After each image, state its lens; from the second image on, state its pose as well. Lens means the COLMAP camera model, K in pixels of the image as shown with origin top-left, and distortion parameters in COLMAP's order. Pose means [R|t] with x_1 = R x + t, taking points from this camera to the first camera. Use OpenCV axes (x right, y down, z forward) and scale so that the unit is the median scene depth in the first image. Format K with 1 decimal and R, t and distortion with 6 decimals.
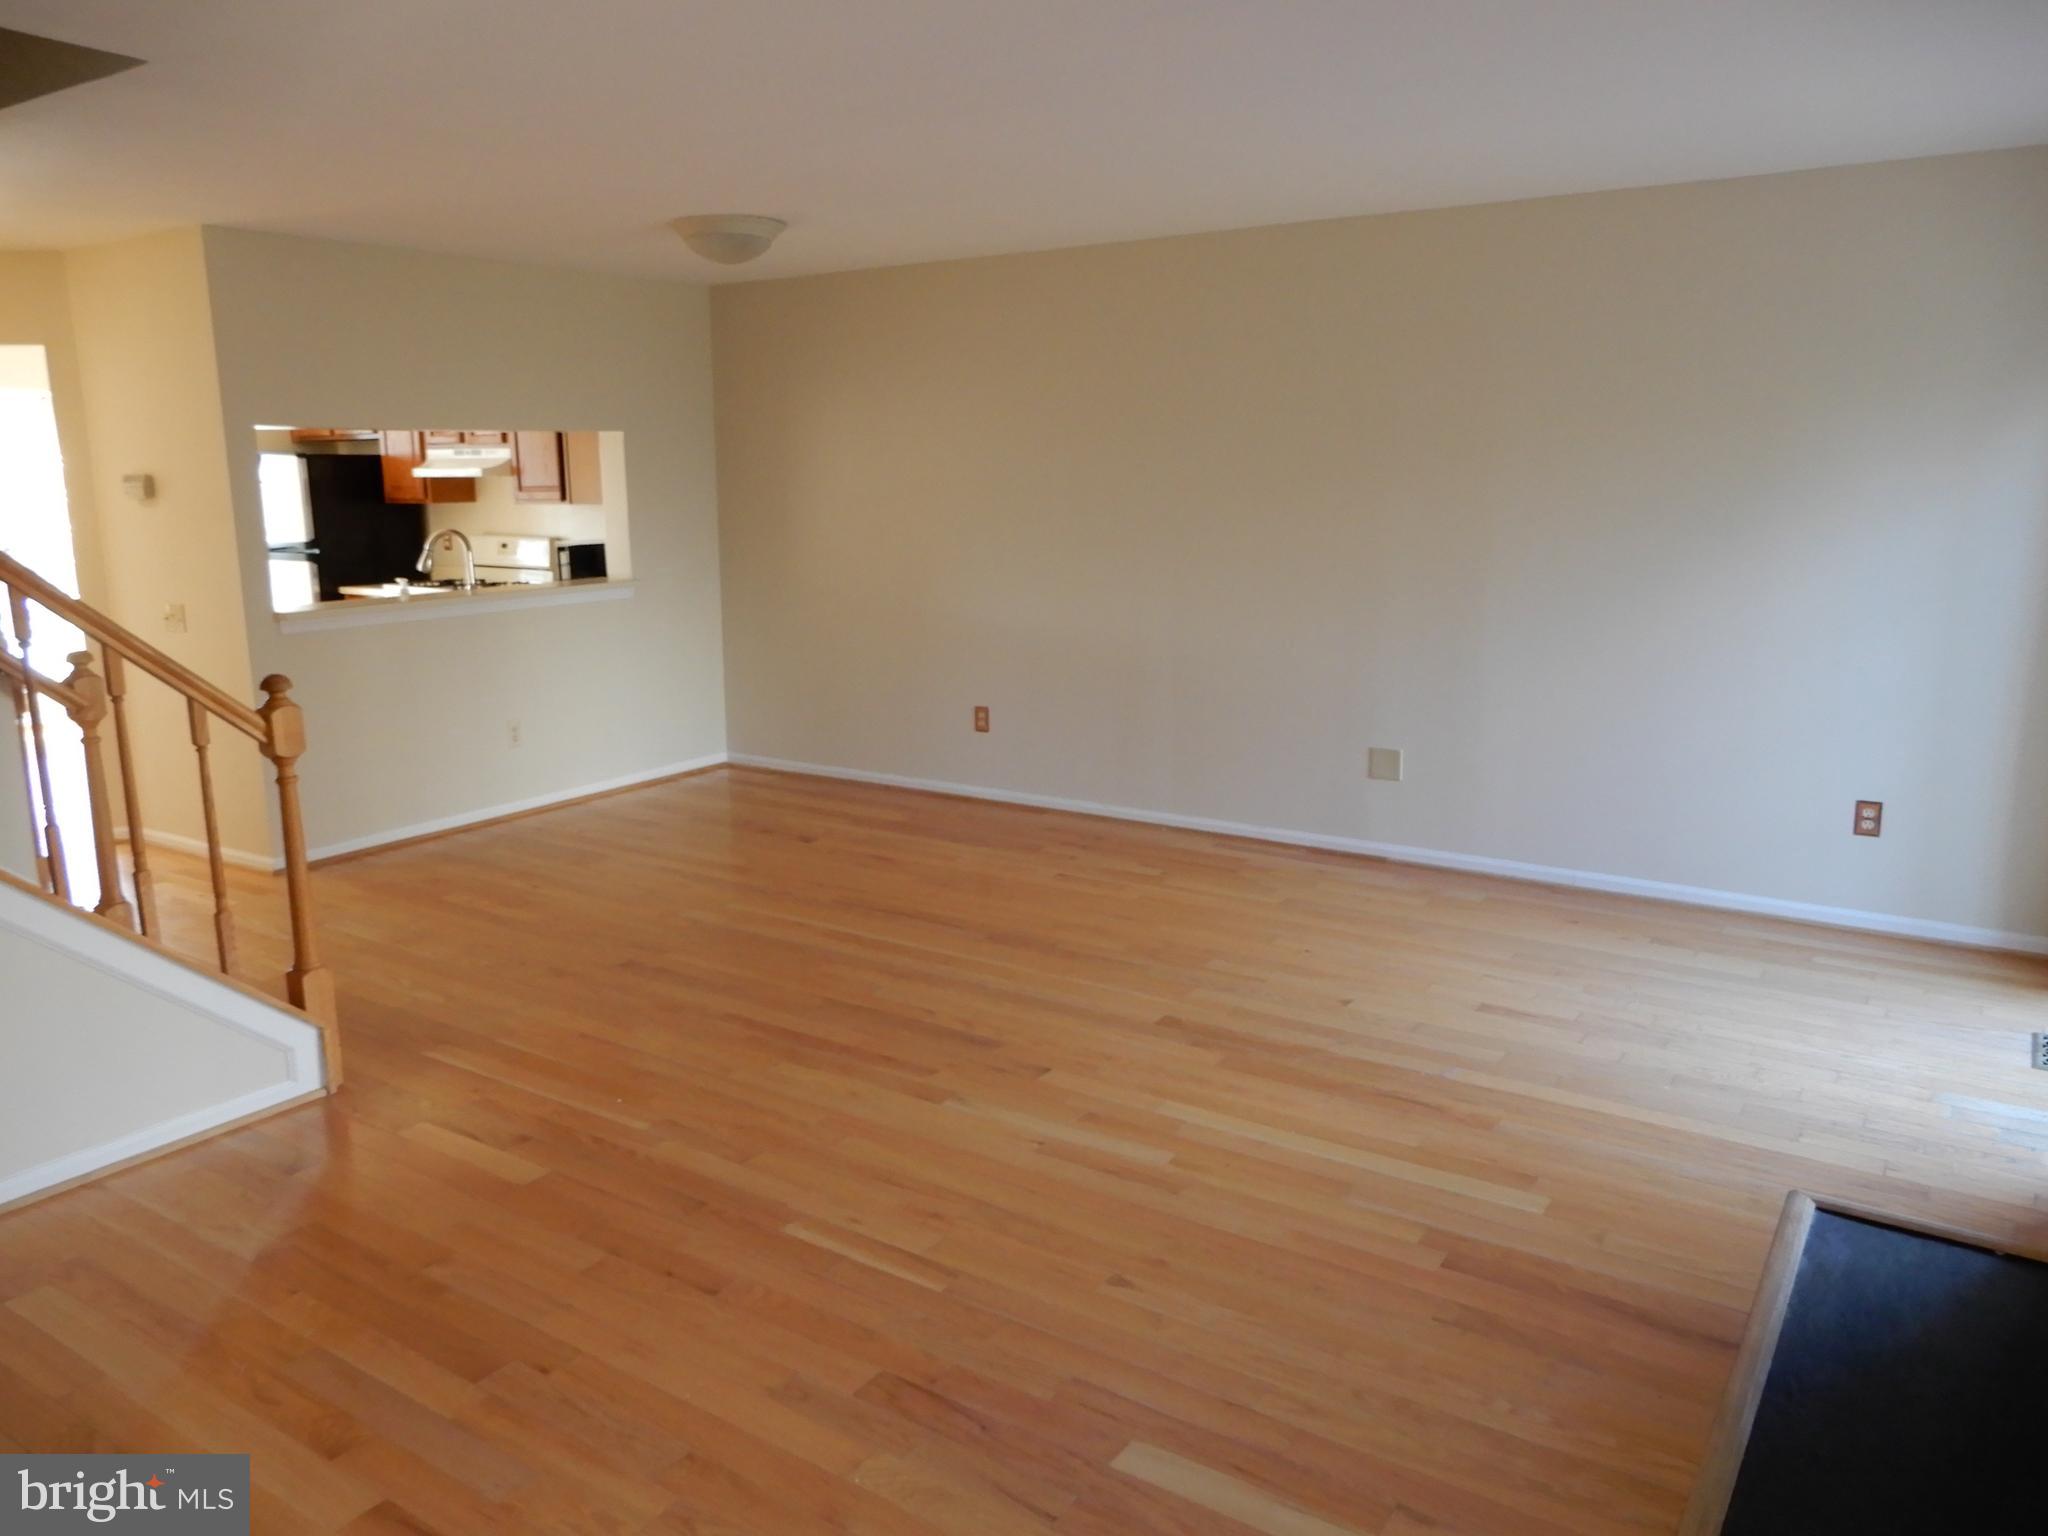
lens RADIAL K [[1447.8, 0, 1033.4], [0, 1447.8, 764.2], [0, 0, 1]] dist [-0.017096, 0.025221]
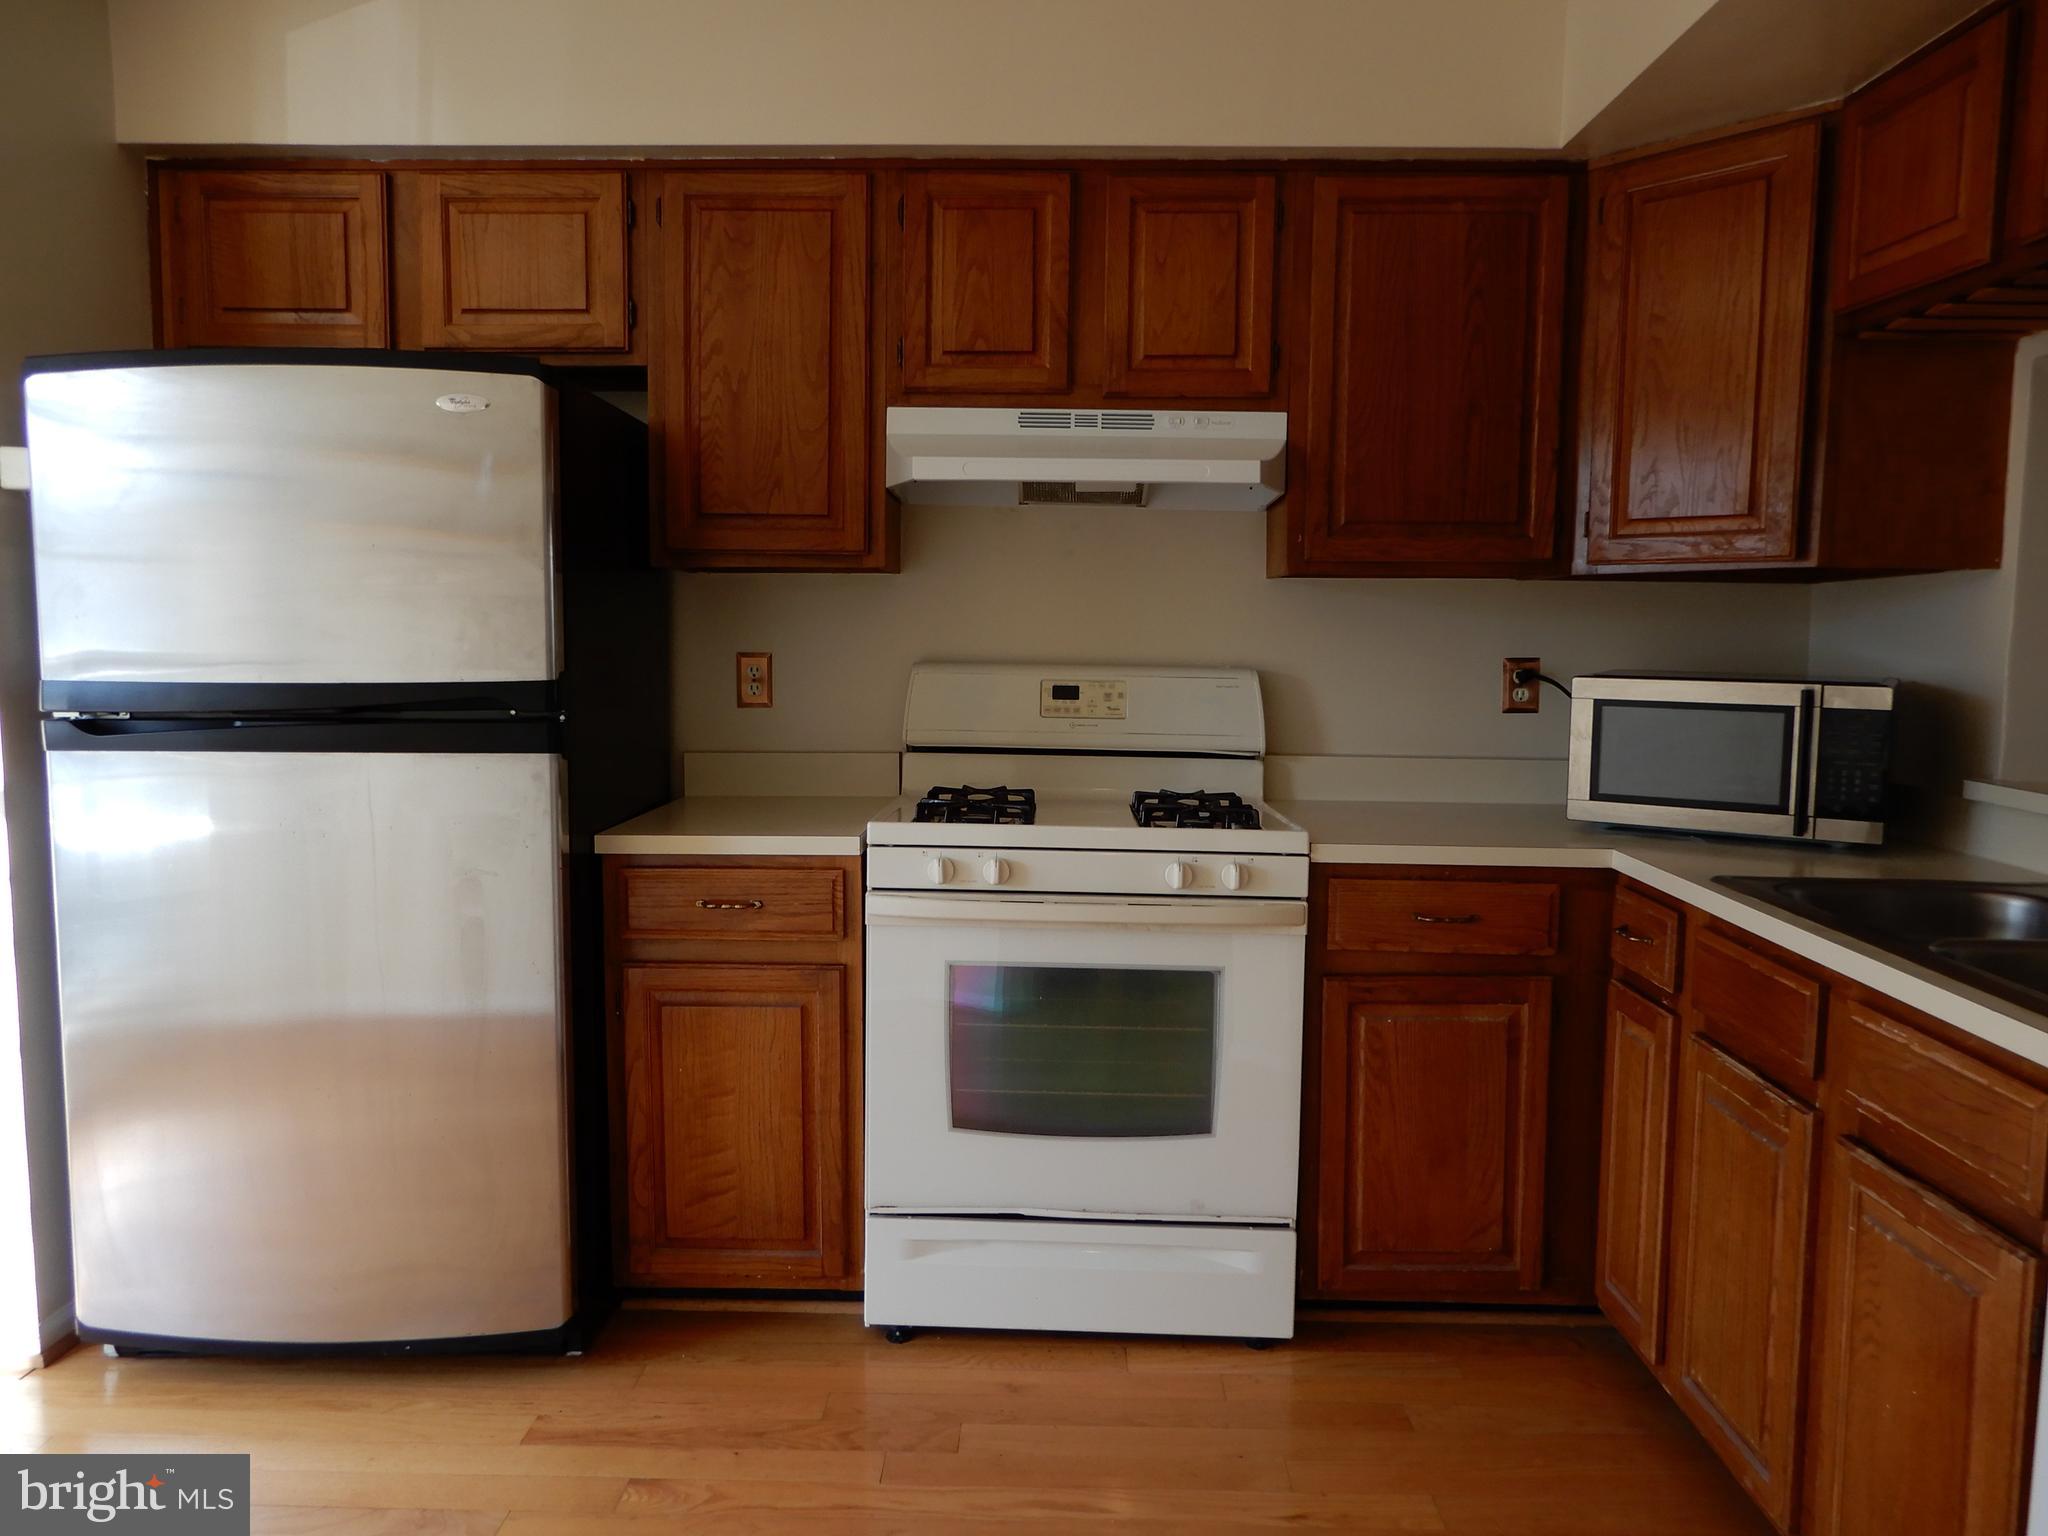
lens RADIAL K [[1447.8, 0, 1023.0], [0, 1447.8, 761.3], [0, 0, 1]] dist [-0.017096, 0.025221]
pose [[0.836326, -0.034709, 0.547132, -0.737043], [0.086933, 0.993763, -0.069841, -0.141801], [-0.541295, 0.105973, 0.834128, 0.910761]]
